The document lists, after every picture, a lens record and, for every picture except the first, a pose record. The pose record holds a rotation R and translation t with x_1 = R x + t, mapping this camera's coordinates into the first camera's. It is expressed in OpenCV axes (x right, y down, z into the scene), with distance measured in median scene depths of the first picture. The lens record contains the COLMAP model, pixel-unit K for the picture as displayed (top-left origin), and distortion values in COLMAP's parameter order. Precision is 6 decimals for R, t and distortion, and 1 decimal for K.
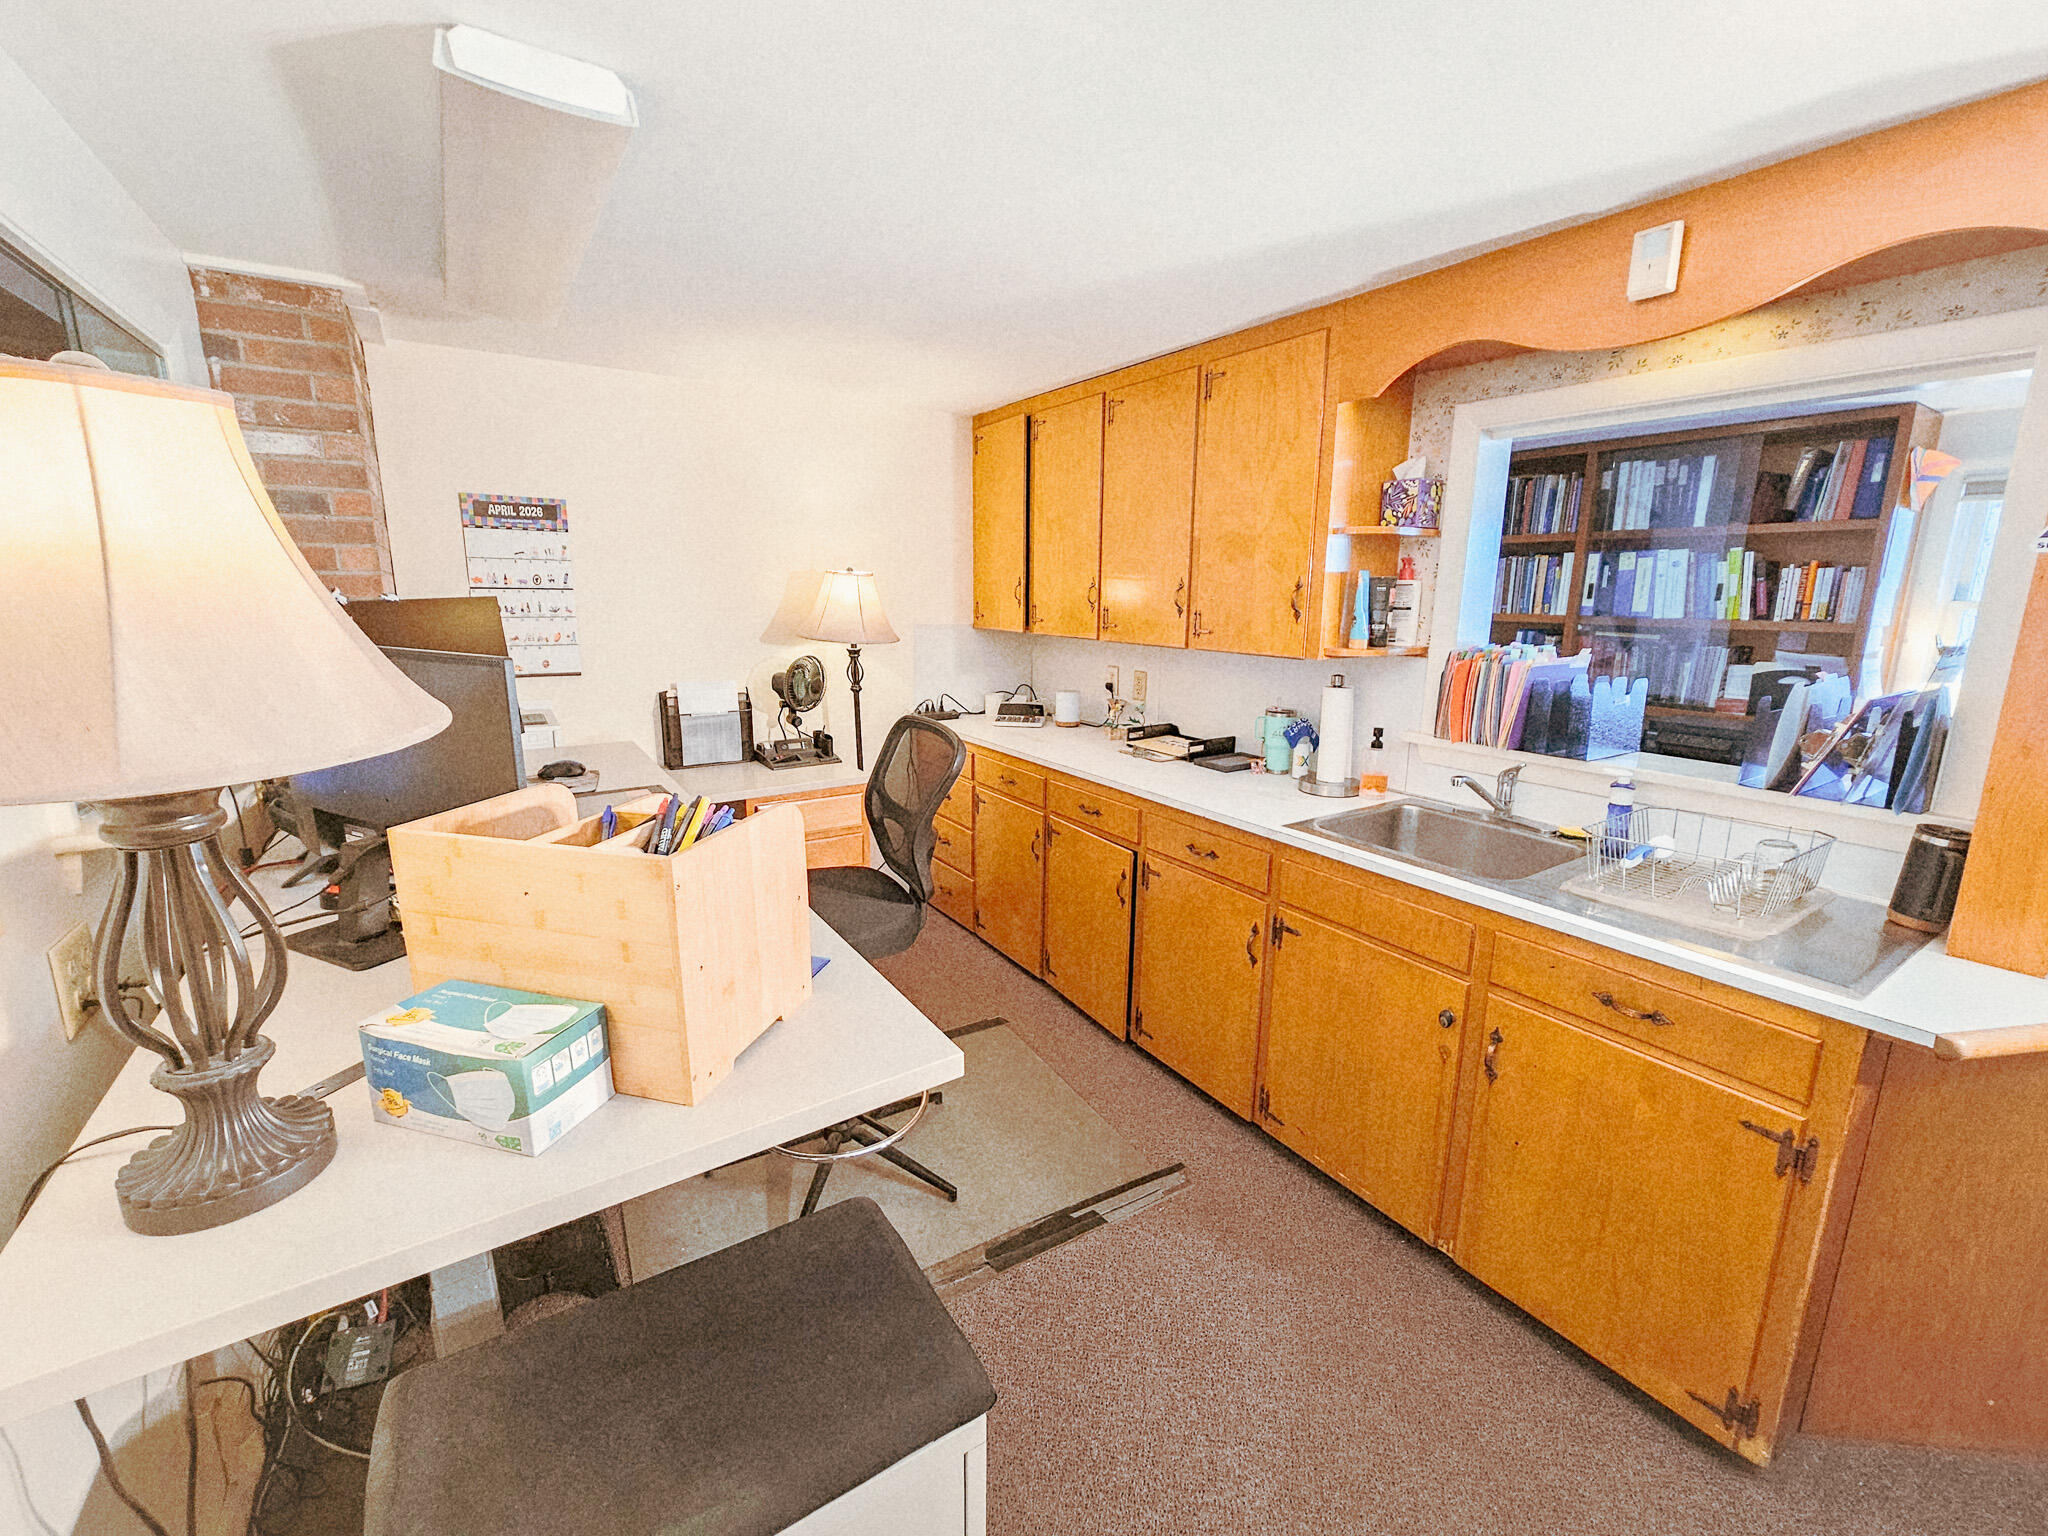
lens RADIAL K [[838.5, 0, 1017.3], [0, 838.5, 767.6], [0, 0, 1]] dist [-0.003850, 0.000618]
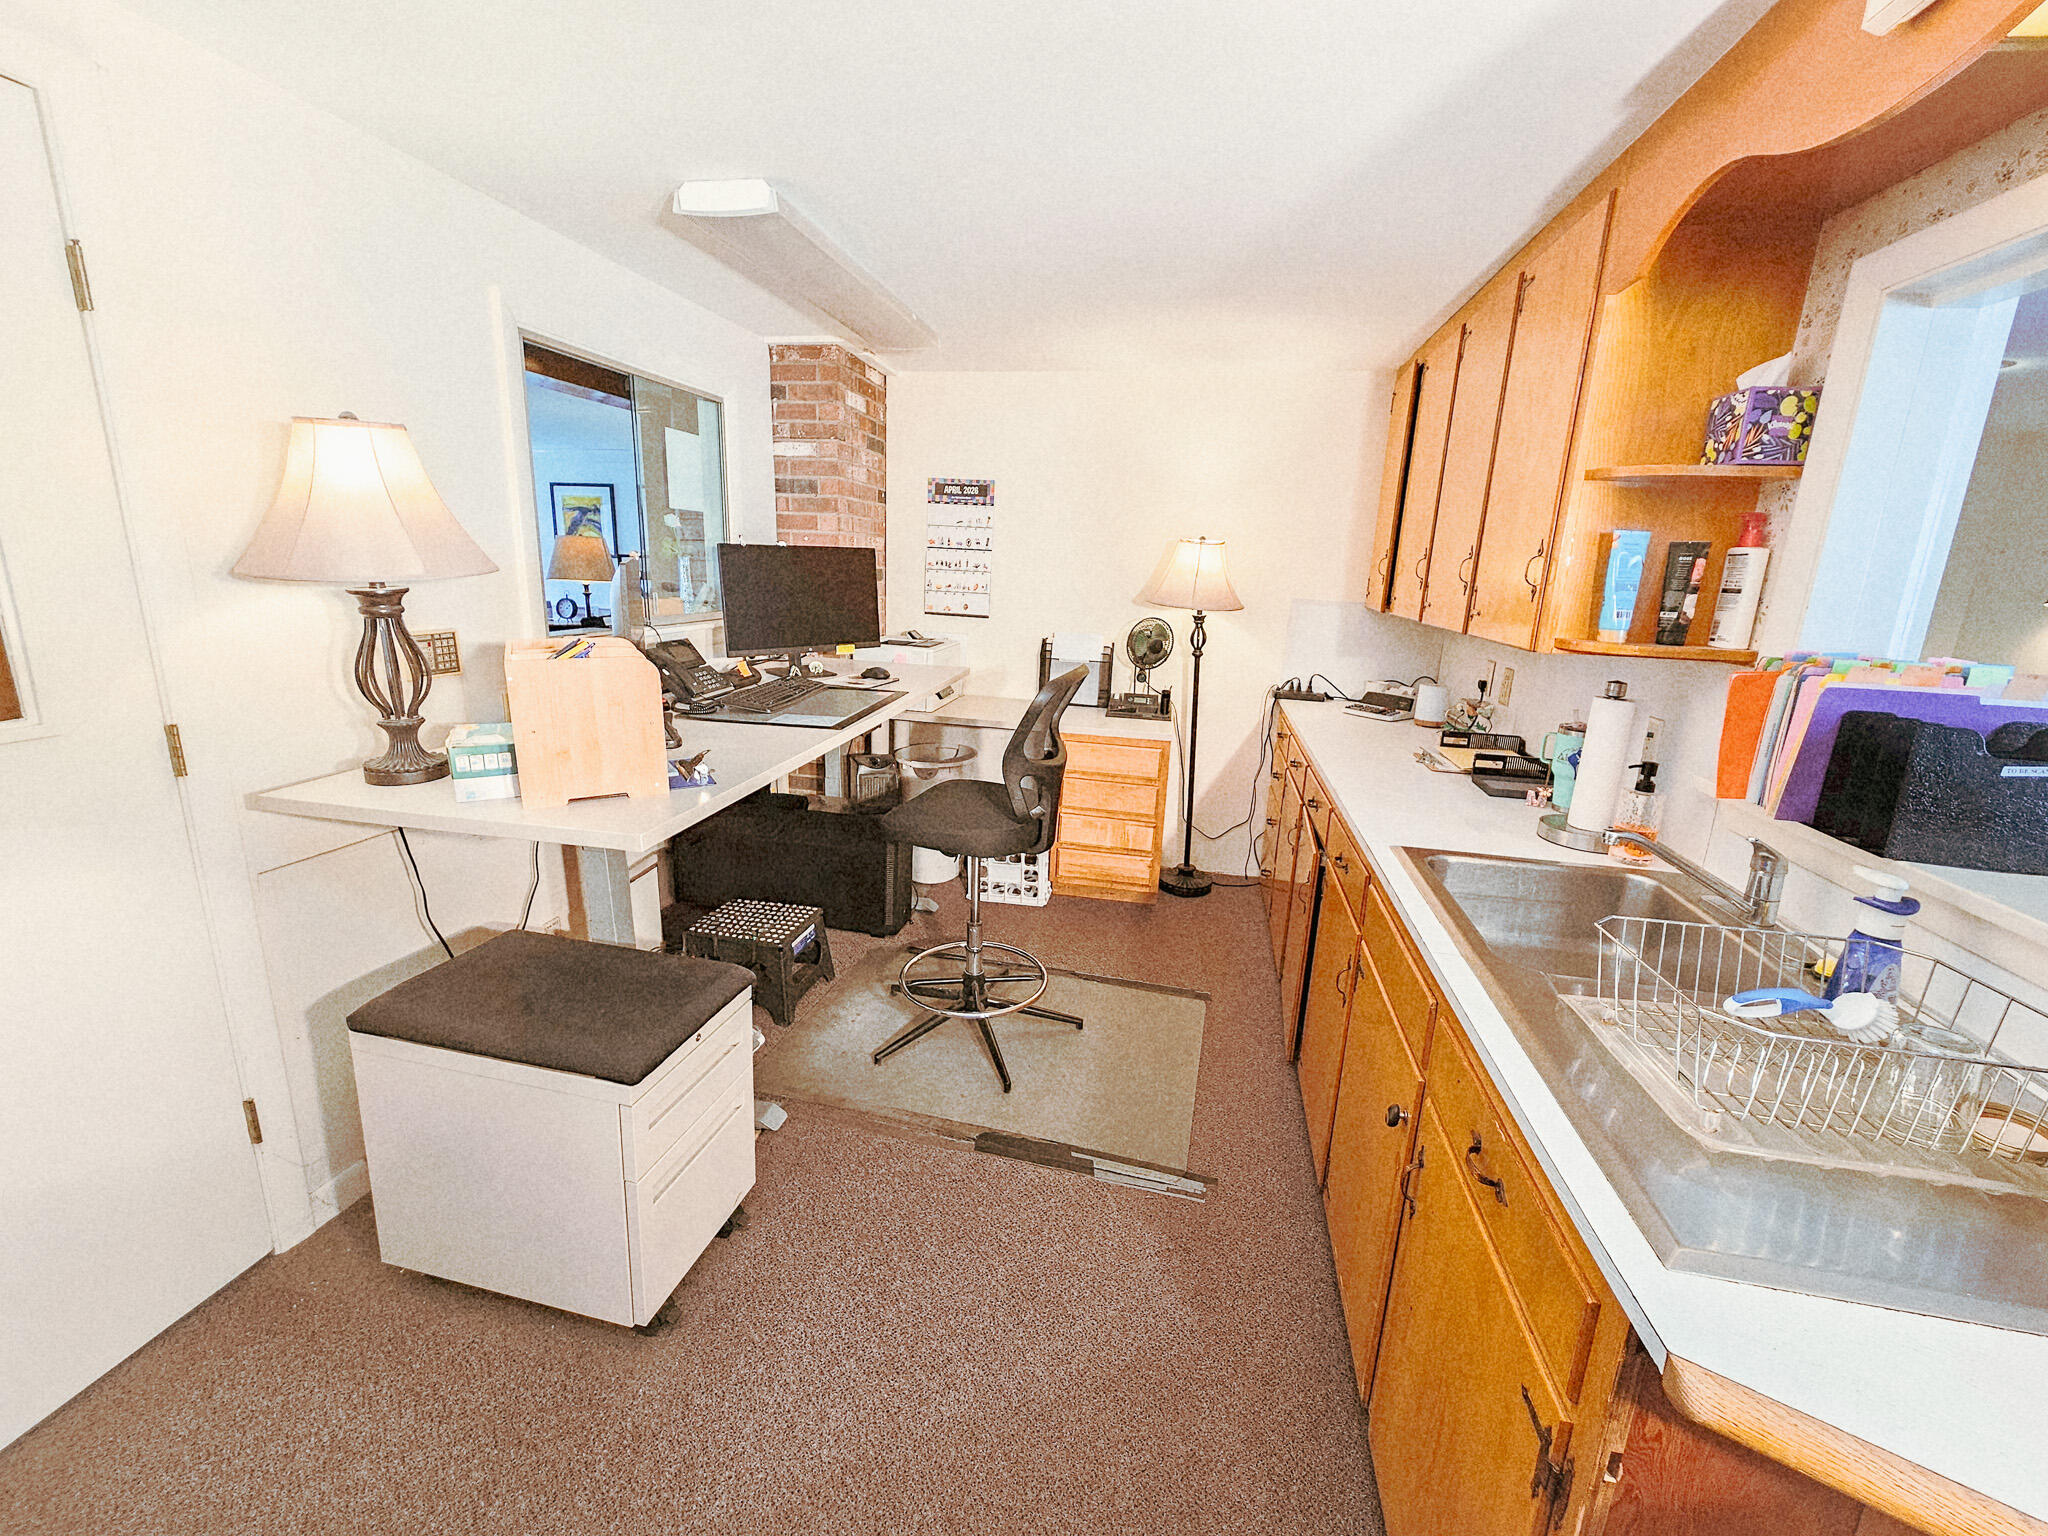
lens RADIAL K [[838.5, 0, 1025.7], [0, 838.5, 767.5], [0, 0, 1]] dist [-0.003850, 0.000618]
pose [[0.705991, 0.191794, -0.681757, 0.476182], [-0.183744, 0.979273, 0.085217, -0.007016], [0.683970, 0.065106, 0.726599, 0.132901]]
